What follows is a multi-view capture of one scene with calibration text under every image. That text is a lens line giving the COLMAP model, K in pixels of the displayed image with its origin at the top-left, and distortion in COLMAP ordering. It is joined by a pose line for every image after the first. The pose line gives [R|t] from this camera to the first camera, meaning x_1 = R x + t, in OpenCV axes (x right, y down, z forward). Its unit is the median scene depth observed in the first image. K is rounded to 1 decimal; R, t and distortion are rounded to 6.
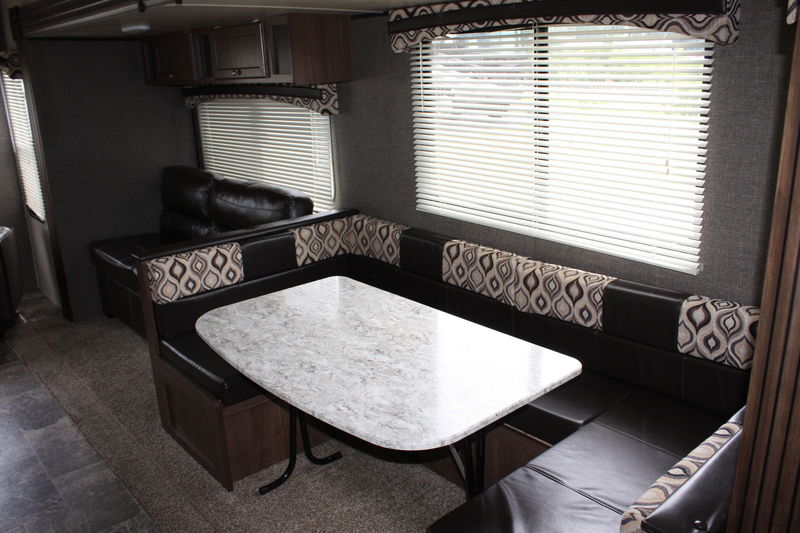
lens RADIAL K [[686.8, 0, 400.0], [0, 686.8, 266.5], [0, 0, 1]] dist [-0.145275, 0.187843]
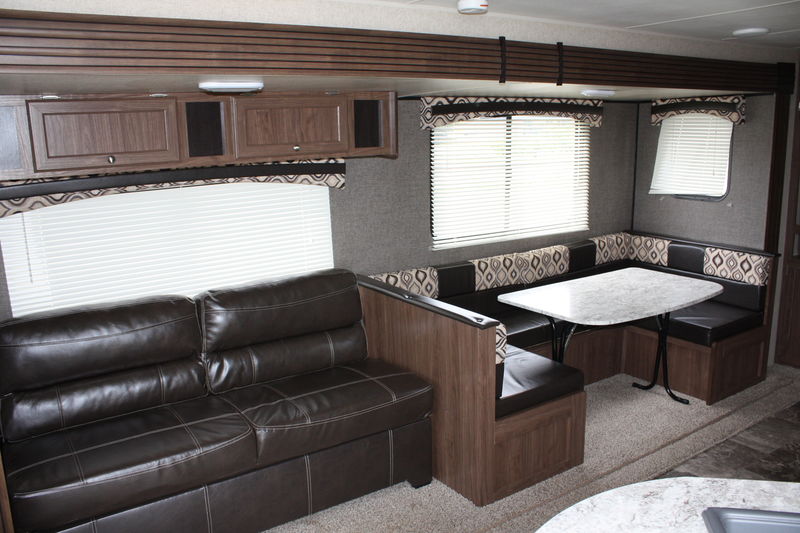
lens RADIAL K [[686.8, 0, 400.0], [0, 686.8, 266.5], [0, 0, 1]] dist [-0.145275, 0.187843]
pose [[0.112226, -0.165676, 0.979774, -1.487449], [0.312870, 0.941744, 0.123408, -0.278519], [-0.943142, 0.292692, 0.157524, 1.038298]]
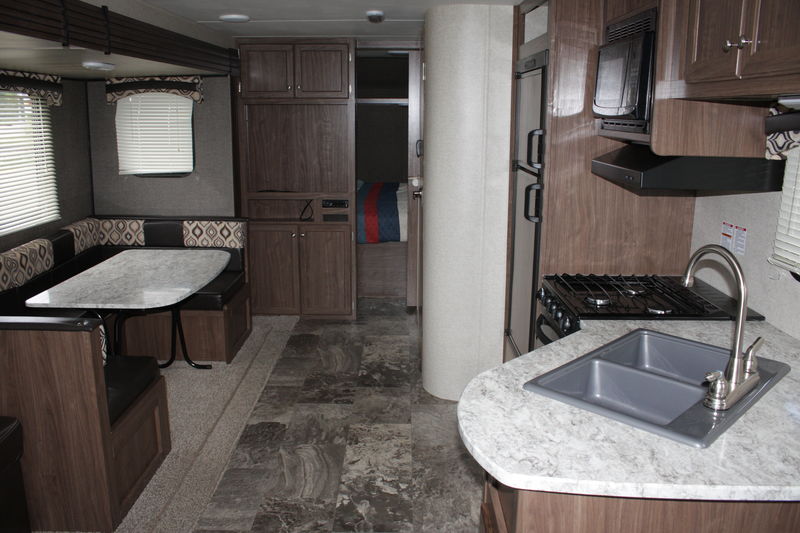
lens RADIAL K [[686.8, 0, 400.0], [0, 686.8, 266.5], [0, 0, 1]] dist [-0.145275, 0.187843]
pose [[-0.733085, -0.120740, 0.669334, -1.357350], [0.228265, 0.883360, 0.409354, -0.370475], [-0.640688, 0.452877, -0.620017, 1.366463]]
